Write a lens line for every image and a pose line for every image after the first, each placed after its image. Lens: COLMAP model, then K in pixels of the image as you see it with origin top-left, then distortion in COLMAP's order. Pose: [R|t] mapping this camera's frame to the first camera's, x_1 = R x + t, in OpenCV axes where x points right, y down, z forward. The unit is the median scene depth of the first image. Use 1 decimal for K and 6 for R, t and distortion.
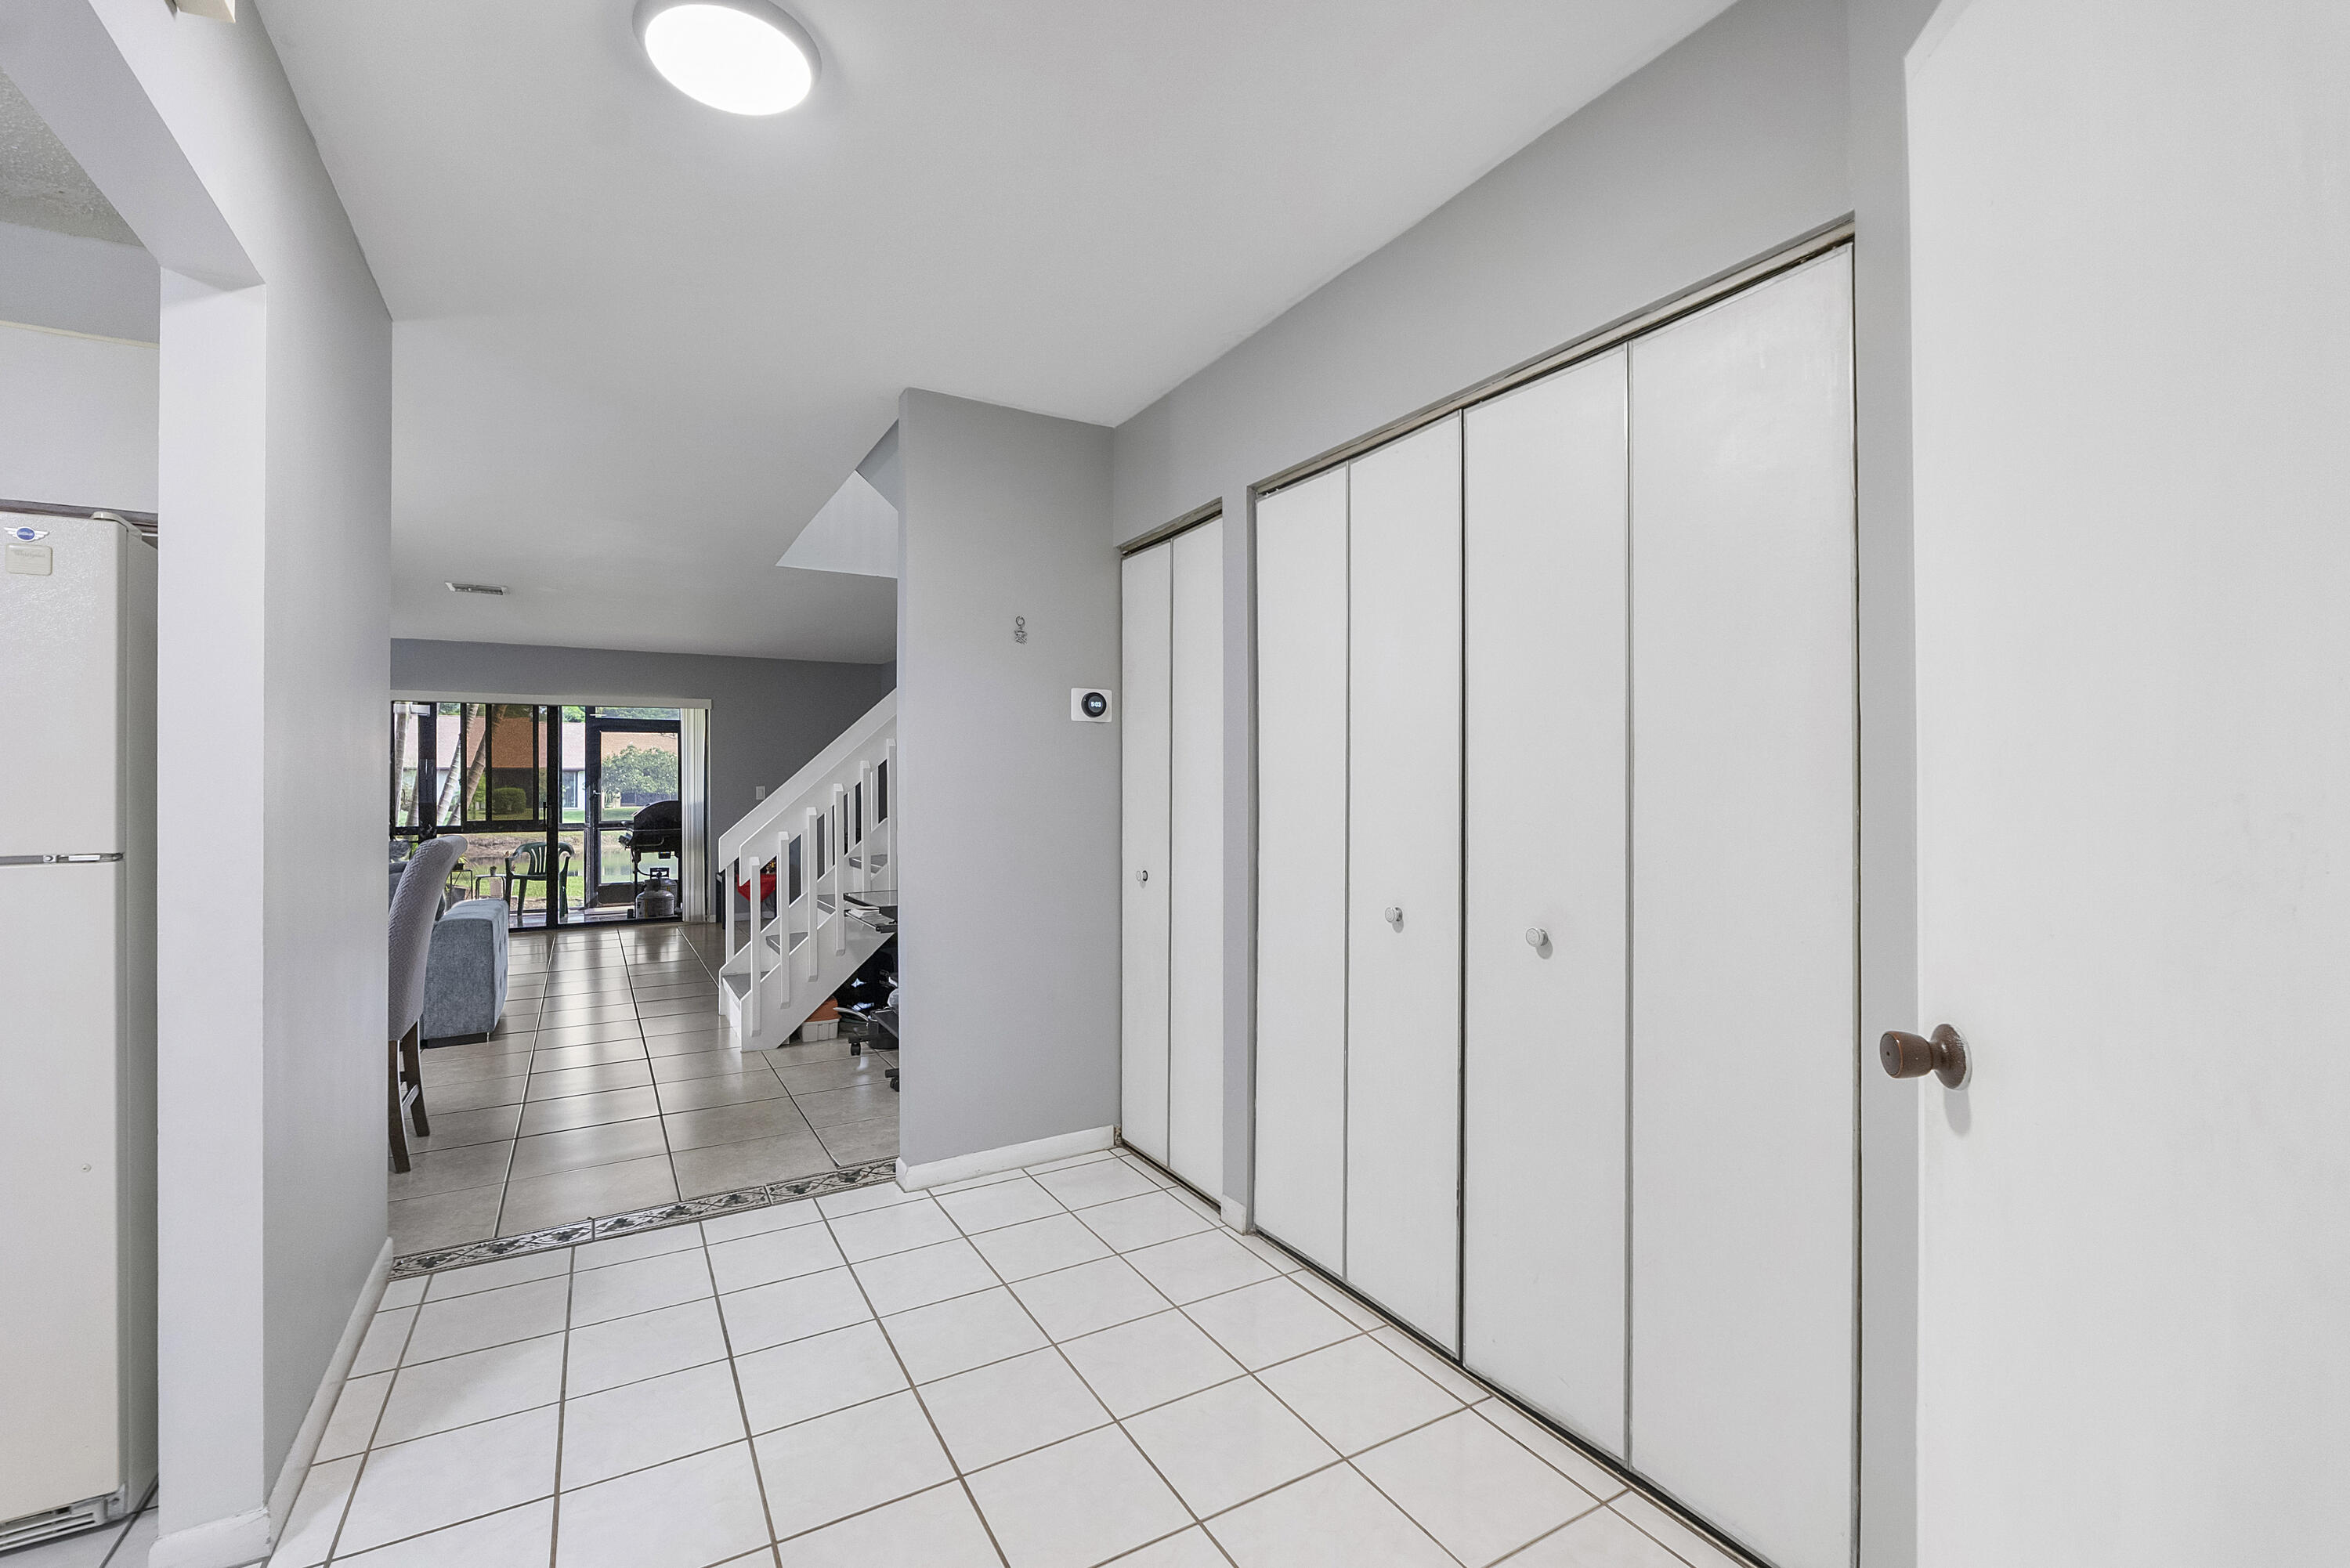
lens RADIAL K [[997.2, 0, 1173.3], [0, 997.2, 796.3], [0, 0, 1]] dist [-0.003530, -0.000297]
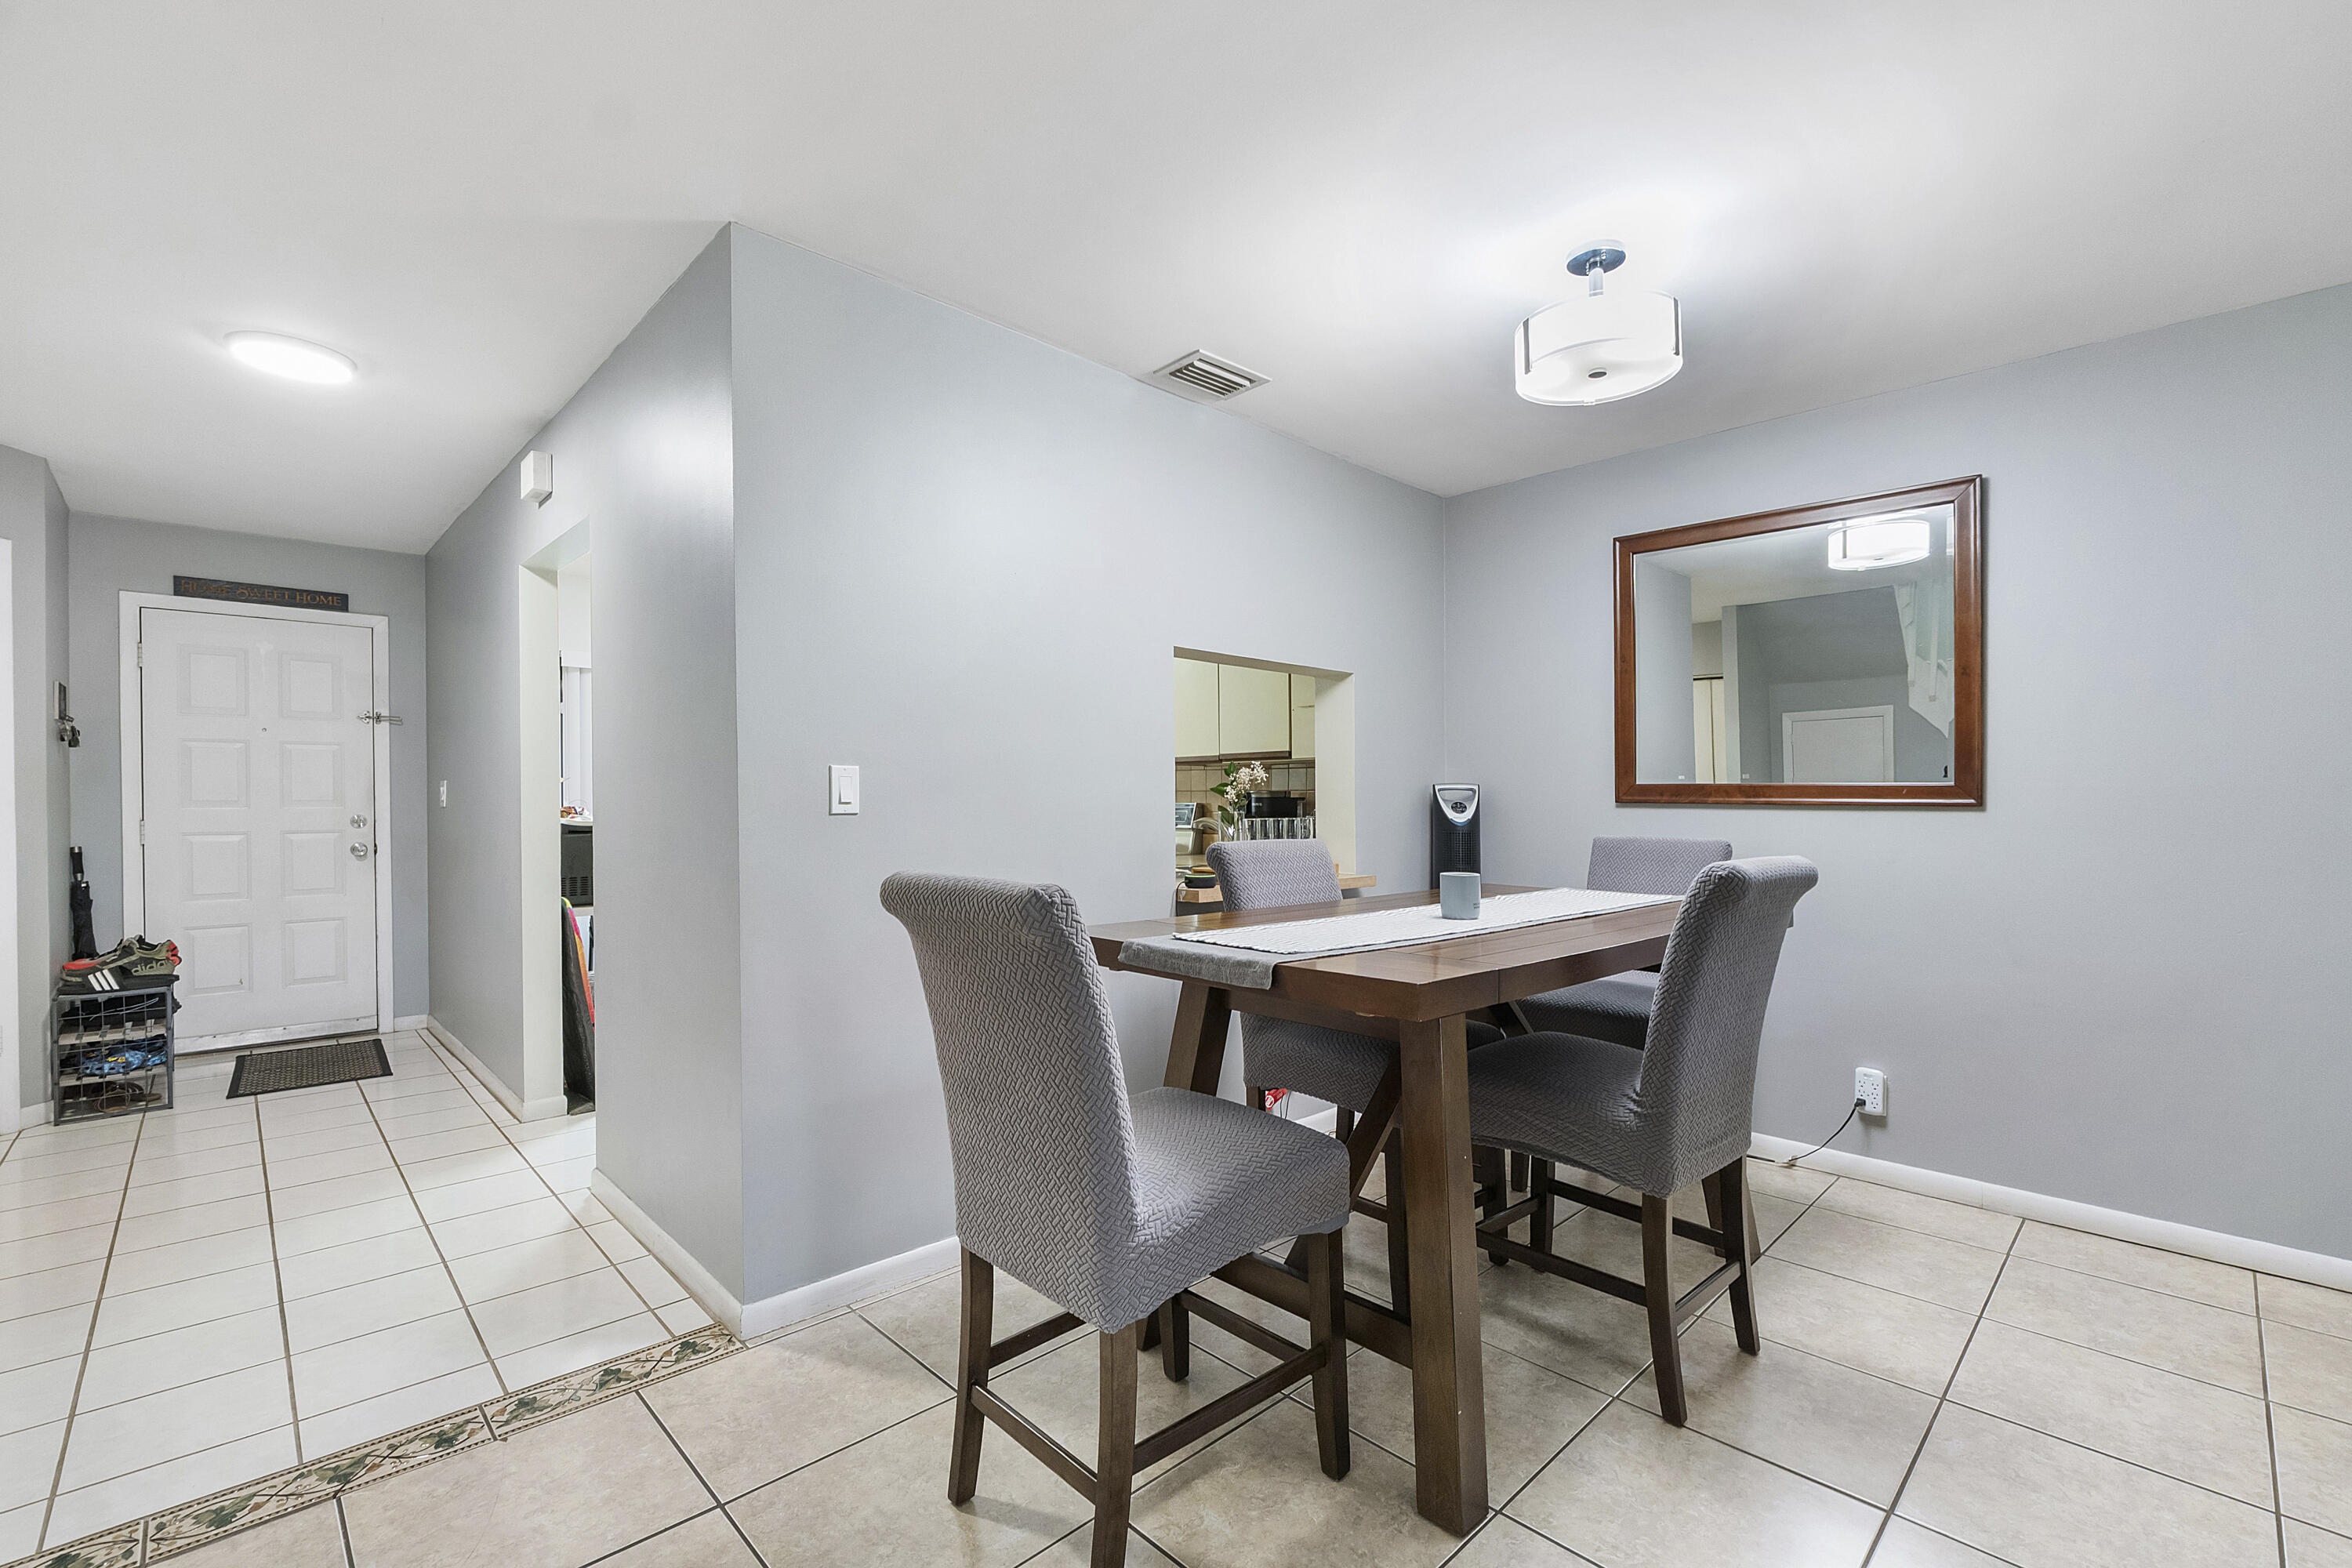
lens RADIAL K [[998.6, 0, 1187.1], [0, 998.6, 819.1], [0, 0, 1]] dist [-0.001065, -0.000333]
pose [[-0.968846, 0.010117, -0.247458, -0.268068], [0.002961, 0.999567, 0.029273, 0.001321], [0.247647, 0.027629, -0.968456, 0.537616]]
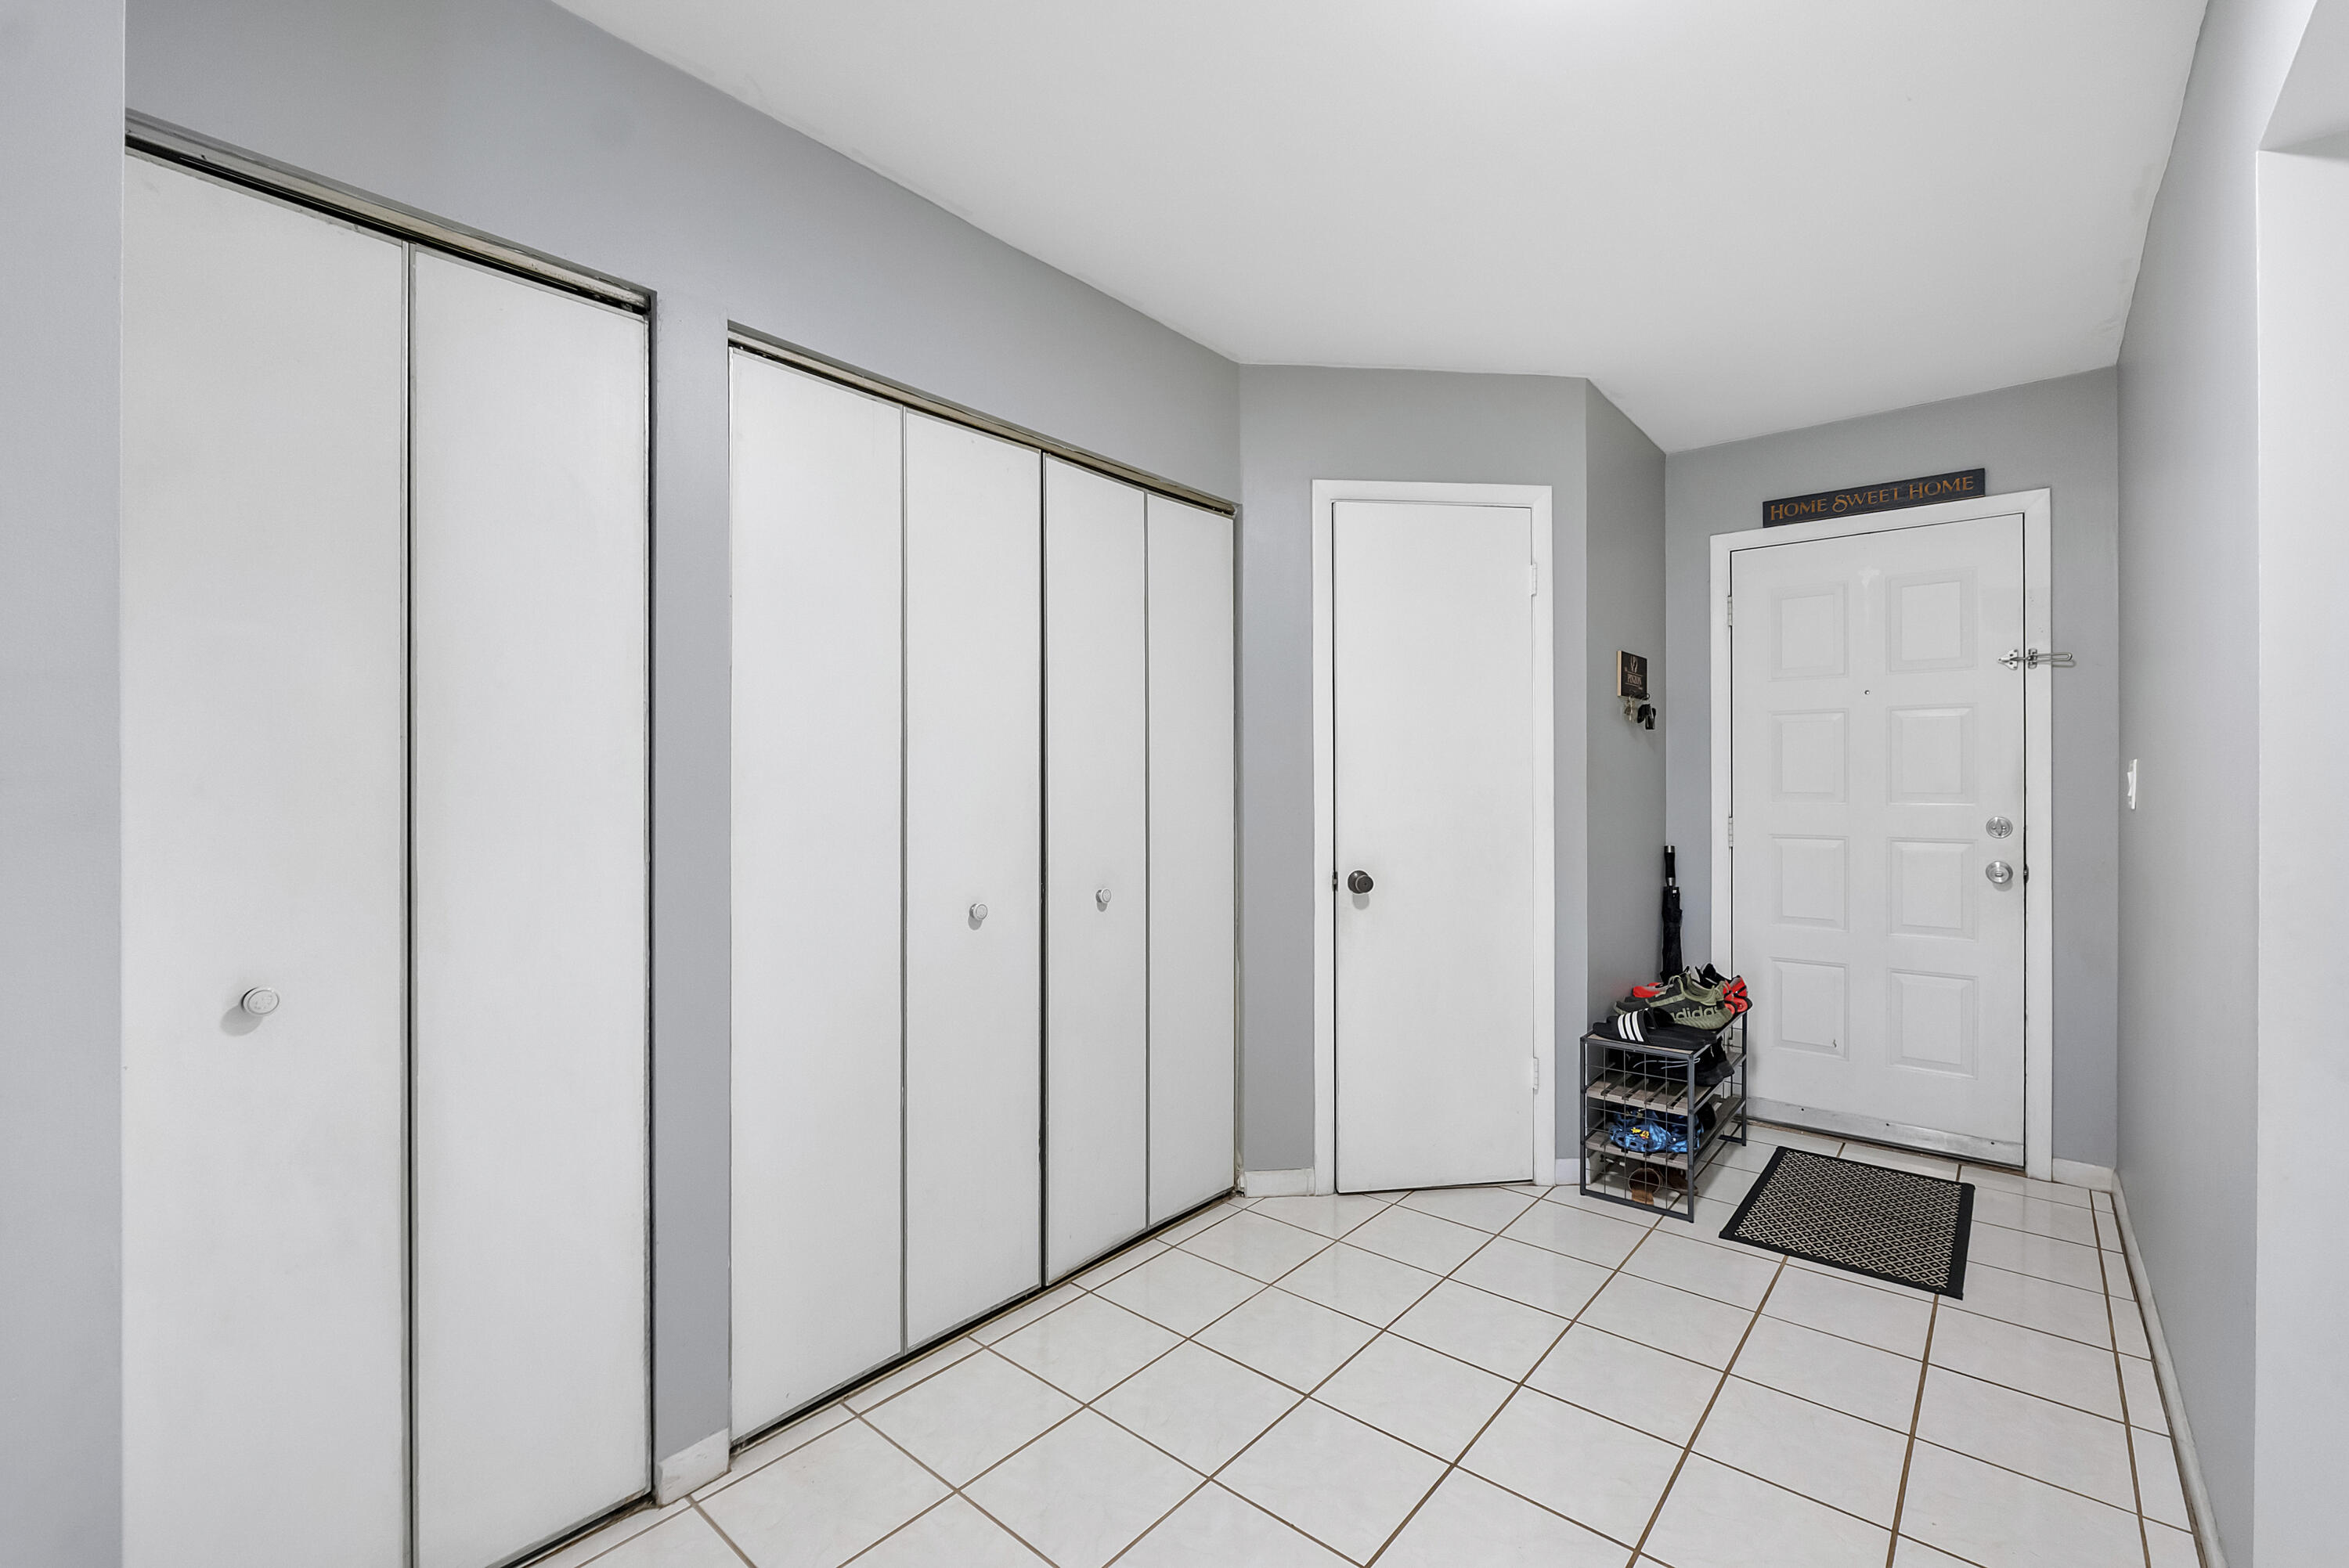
lens RADIAL K [[995.9, 0, 1186.8], [0, 995.9, 779.8], [0, 0, 1]] dist [-0.007924, -0.000565]
pose [[-0.338657, 0.005629, 0.940893, -0.190424], [0.010346, 0.999944, -0.002259, -0.001173], [-0.940853, 0.008970, -0.338696, 0.278776]]
